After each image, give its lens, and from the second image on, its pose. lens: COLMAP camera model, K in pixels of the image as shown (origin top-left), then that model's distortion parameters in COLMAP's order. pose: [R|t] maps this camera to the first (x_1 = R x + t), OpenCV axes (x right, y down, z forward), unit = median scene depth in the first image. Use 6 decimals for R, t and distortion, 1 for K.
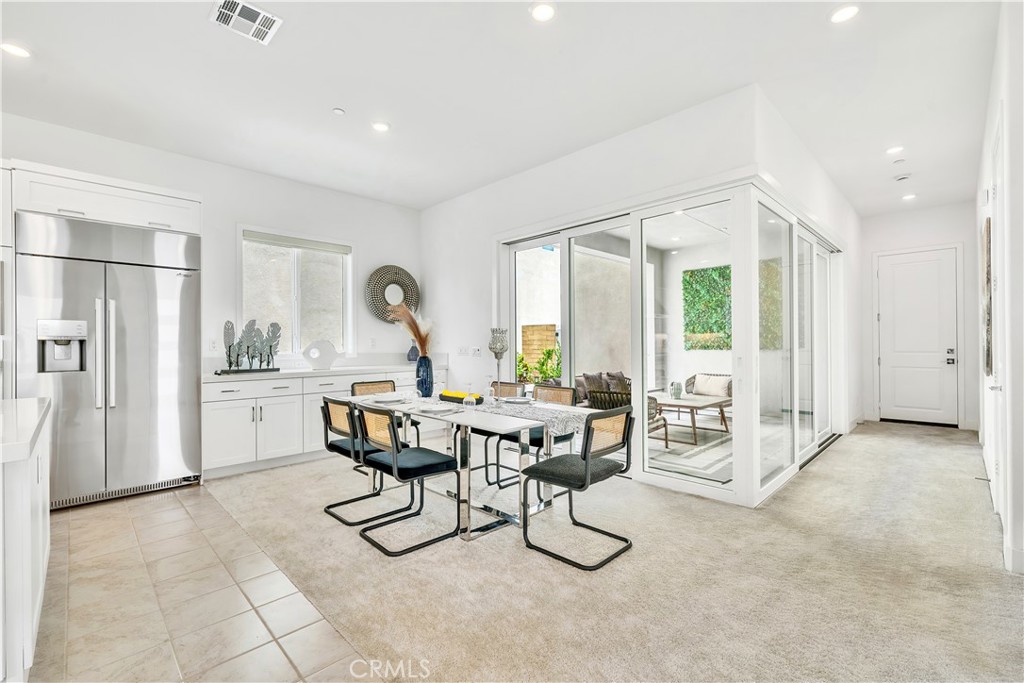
lens RADIAL K [[442.0, 0, 509.1], [0, 442.0, 343.2], [0, 0, 1]] dist [-0.000501, -0.000100]
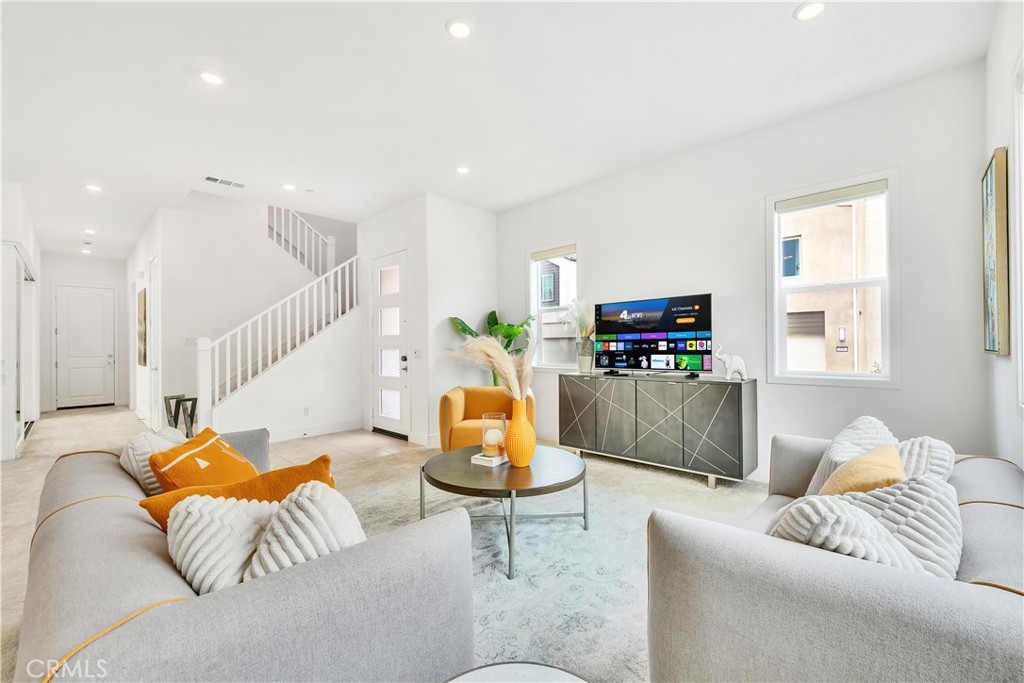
lens RADIAL K [[423.6, 0, 520.6], [0, 423.6, 344.7], [0, 0, 1]] dist [-0.000038, -0.000020]
pose [[-0.036798, 0.006438, 0.999302, -0.686490], [0.006898, 0.999957, -0.006188, -0.000141], [-0.999299, 0.006666, -0.036841, -0.484786]]
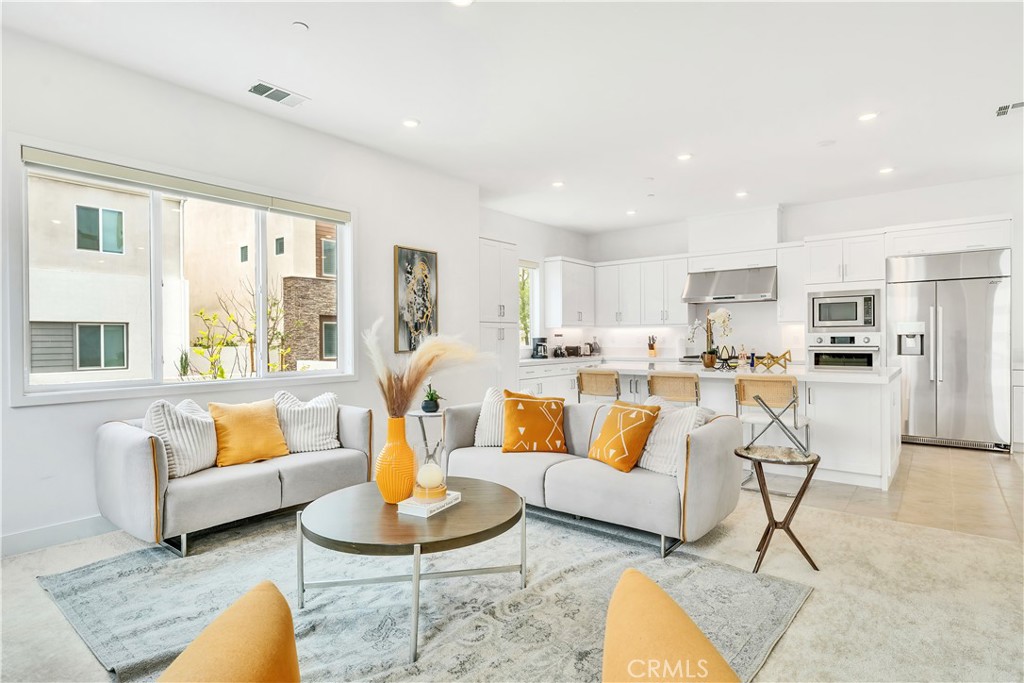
lens RADIAL K [[532.3, 0, 512.0], [0, 532.3, 341.5], [0, 0, 1]] dist [0.000649, 0.000322]
pose [[0.119495, 0.009748, -0.992787, 0.496423], [0.006085, 0.999926, 0.010550, -0.008528], [0.992816, -0.007302, 0.119427, -0.449824]]
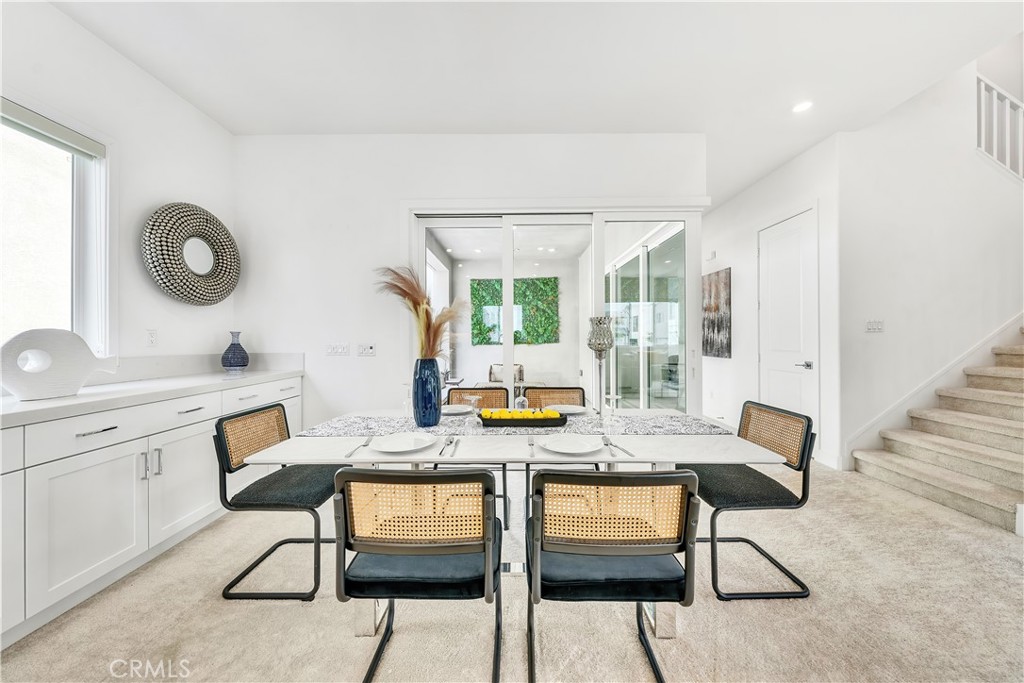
lens RADIAL K [[348.9, 0, 512.0], [0, 348.9, 341.5], [0, 0, 1]] dist [-0.000764, -0.000059]
pose [[0.706903, -0.002362, 0.707306, -0.377206], [-0.000791, 0.999991, 0.004130, 0.002933], [-0.707310, -0.003479, 0.706895, 0.478353]]
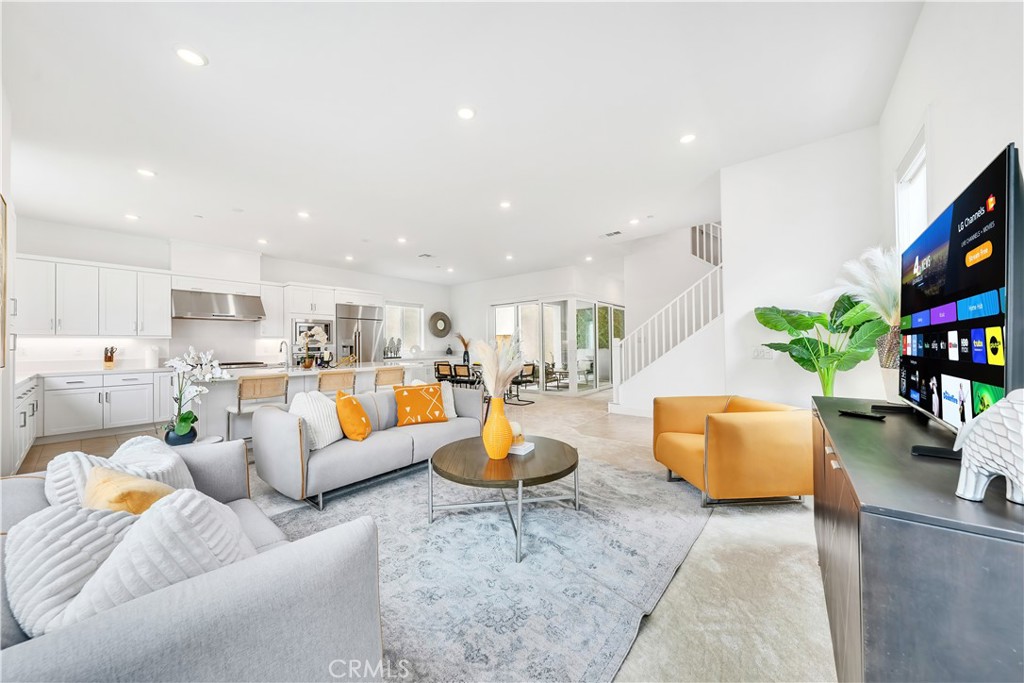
lens RADIAL K [[348.9, 0, 512.0], [0, 348.9, 341.5], [0, 0, 1]] dist [-0.000764, -0.000059]
pose [[0.993941, -0.004758, 0.109813, -0.121968], [0.006083, 0.999913, -0.011731, -0.002261], [-0.109748, 0.012328, 0.993883, -1.041128]]
